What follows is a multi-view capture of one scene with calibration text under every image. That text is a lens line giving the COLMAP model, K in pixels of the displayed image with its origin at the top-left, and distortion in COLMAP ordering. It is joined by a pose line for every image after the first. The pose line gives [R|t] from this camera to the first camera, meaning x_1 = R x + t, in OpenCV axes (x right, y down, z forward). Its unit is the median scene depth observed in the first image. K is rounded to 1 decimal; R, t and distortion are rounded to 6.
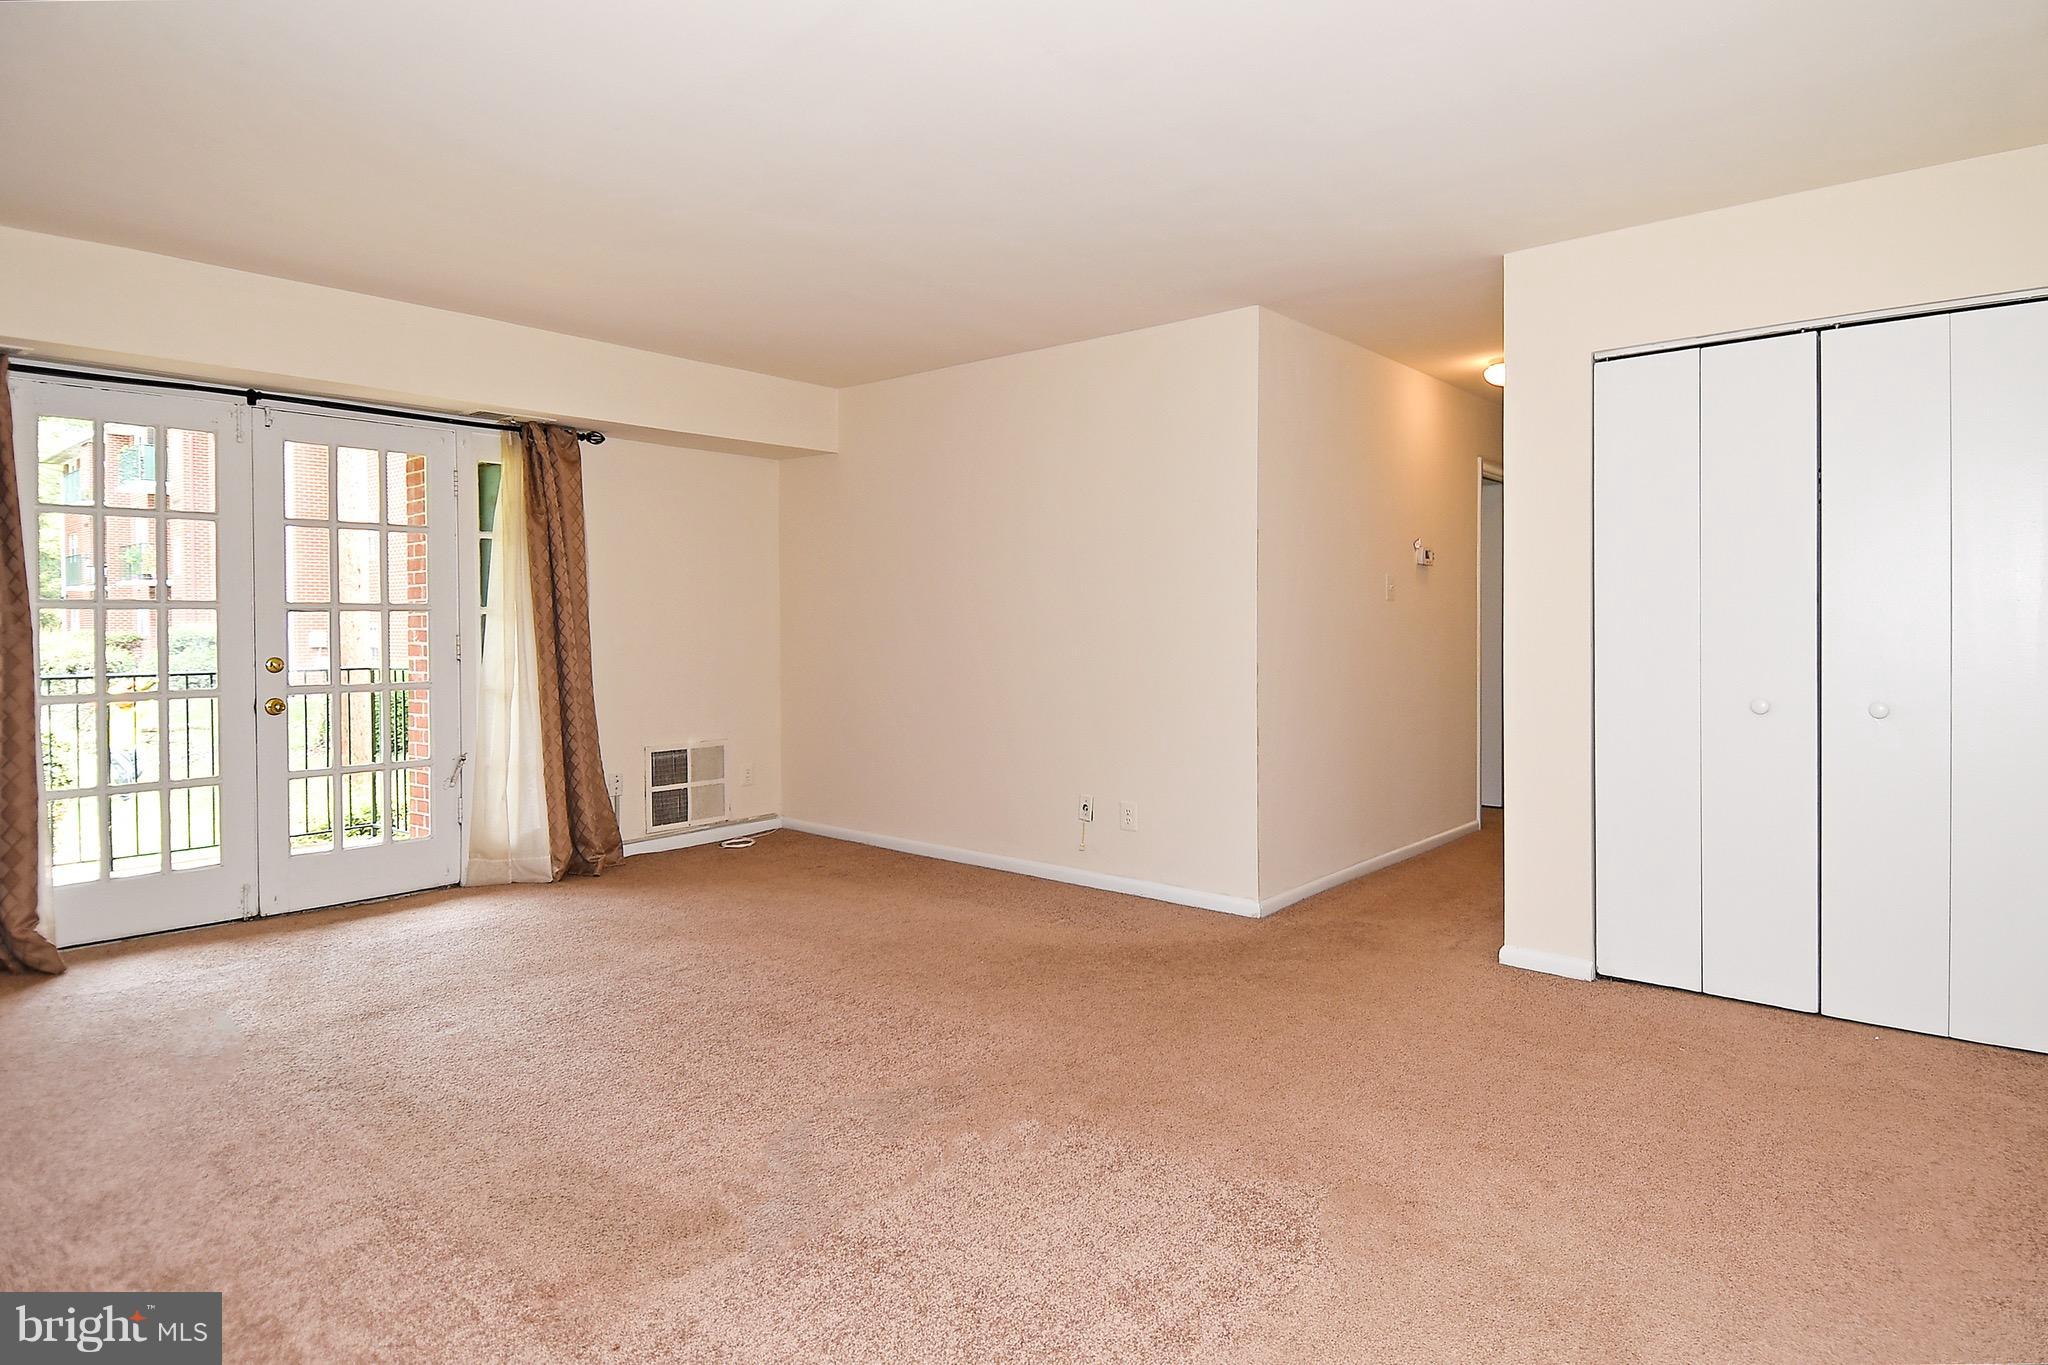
lens RADIAL K [[1104.2, 0, 1090.5], [0, 1104.2, 645.1], [0, 0, 1]] dist [0.006803, -0.020106]
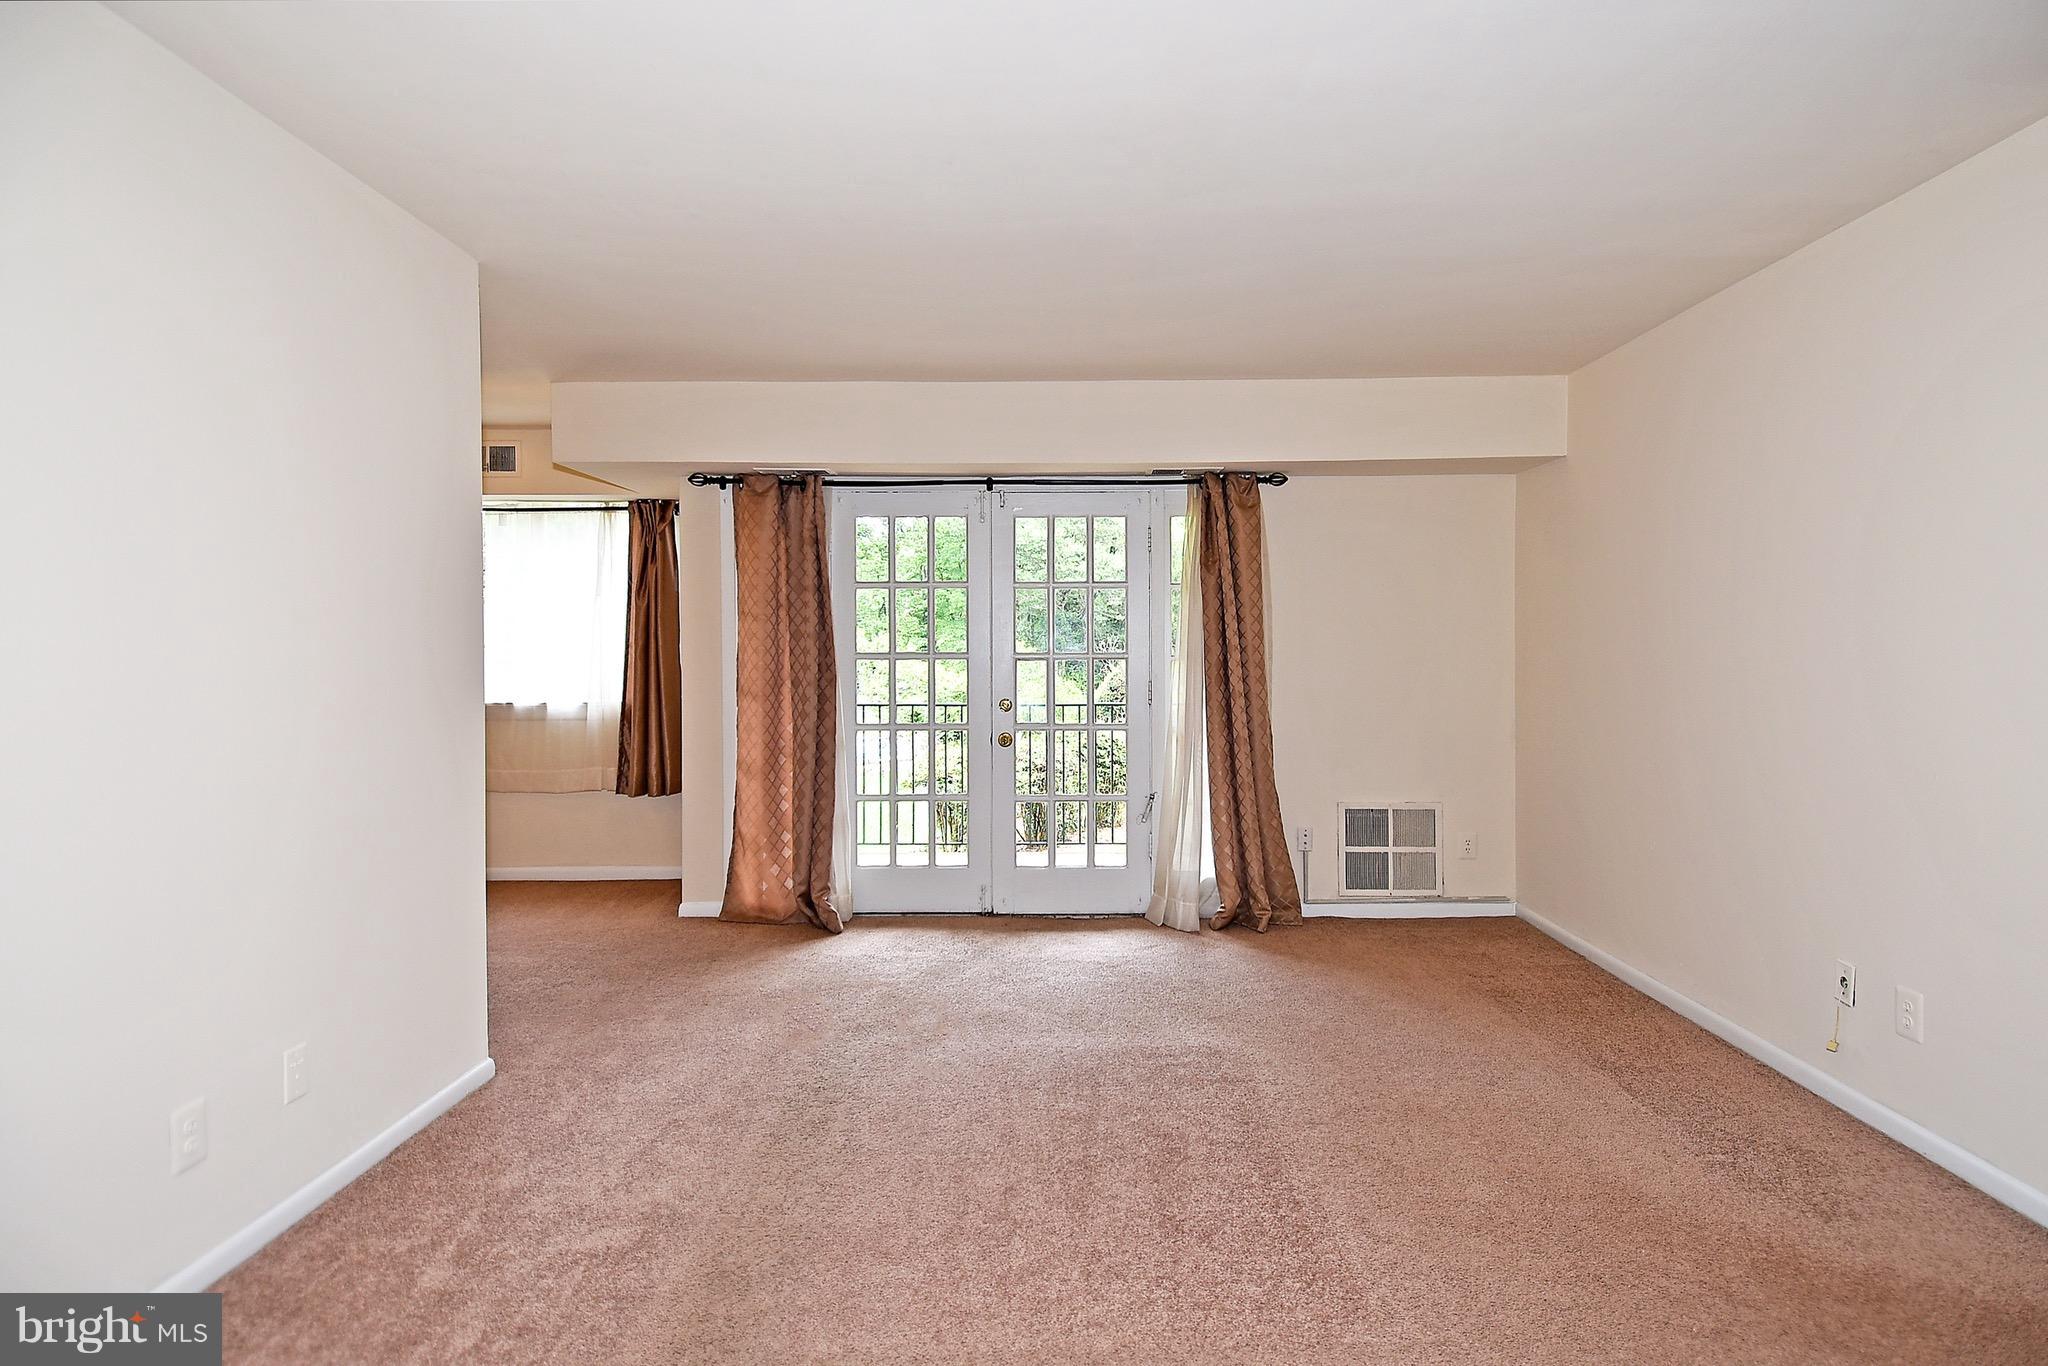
lens RADIAL K [[1072.2, 0, 1041.1], [0, 1072.2, 671.8], [0, 0, 1]] dist [0.011800, -0.016826]
pose [[0.614137, 0.006689, -0.789171, 0.200723], [-0.015119, 0.999880, -0.003290, -0.014803], [0.789054, 0.013952, 0.614165, 0.310160]]
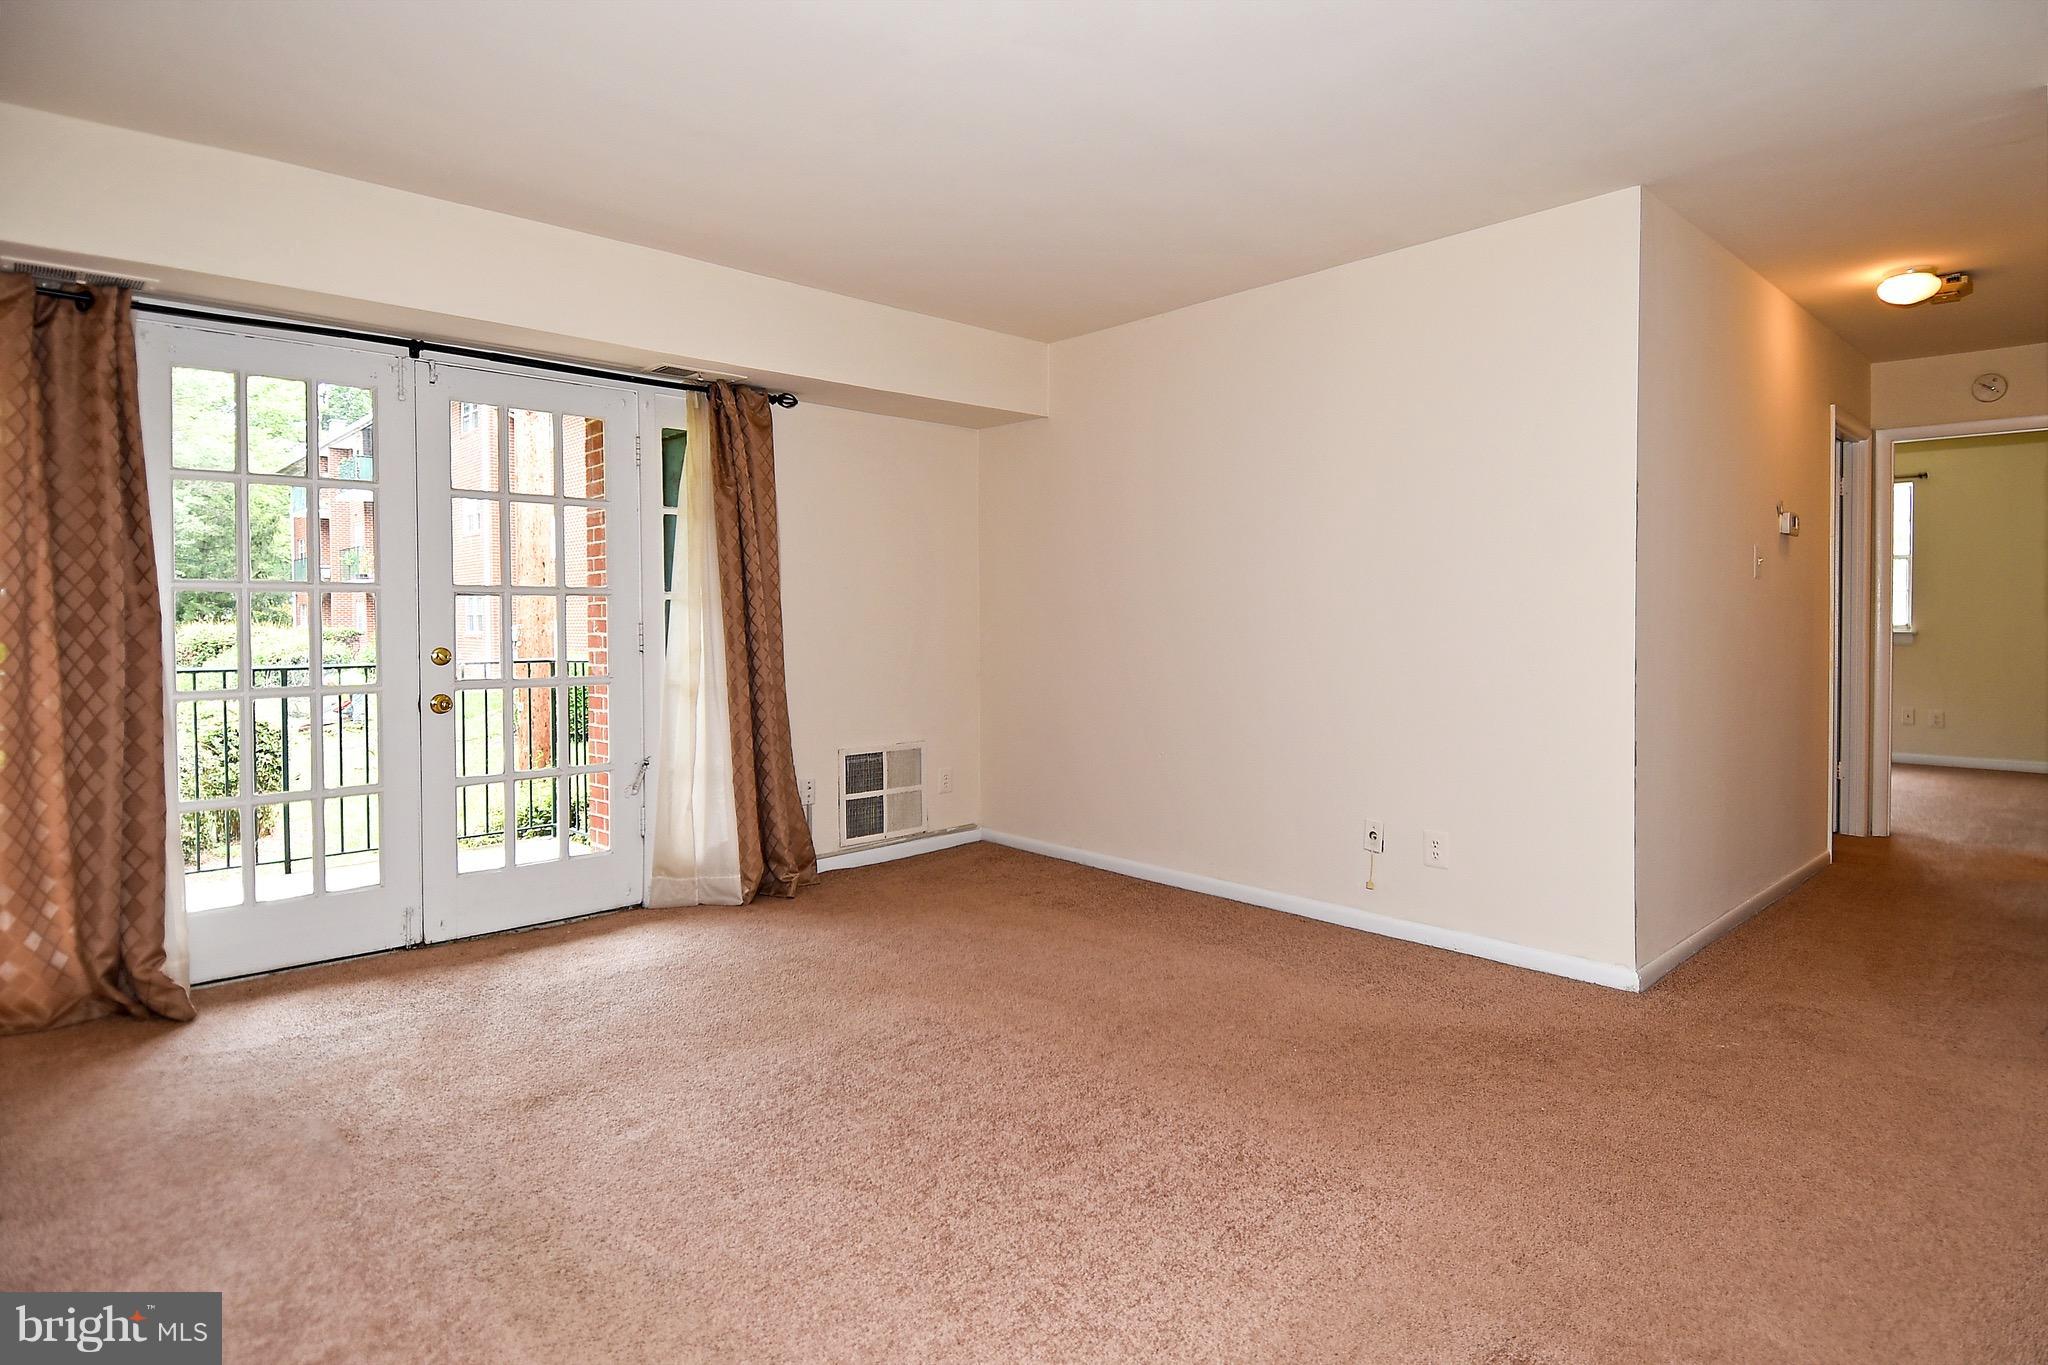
lens RADIAL K [[1072.2, 0, 1098.9], [0, 1072.2, 643.5], [0, 0, 1]] dist [0.011800, -0.016826]
pose [[0.993639, 0.001859, -0.112600, -0.123909], [-0.001509, 0.999994, 0.003188, 0.004301], [0.112605, -0.002998, 0.993635, 0.208328]]
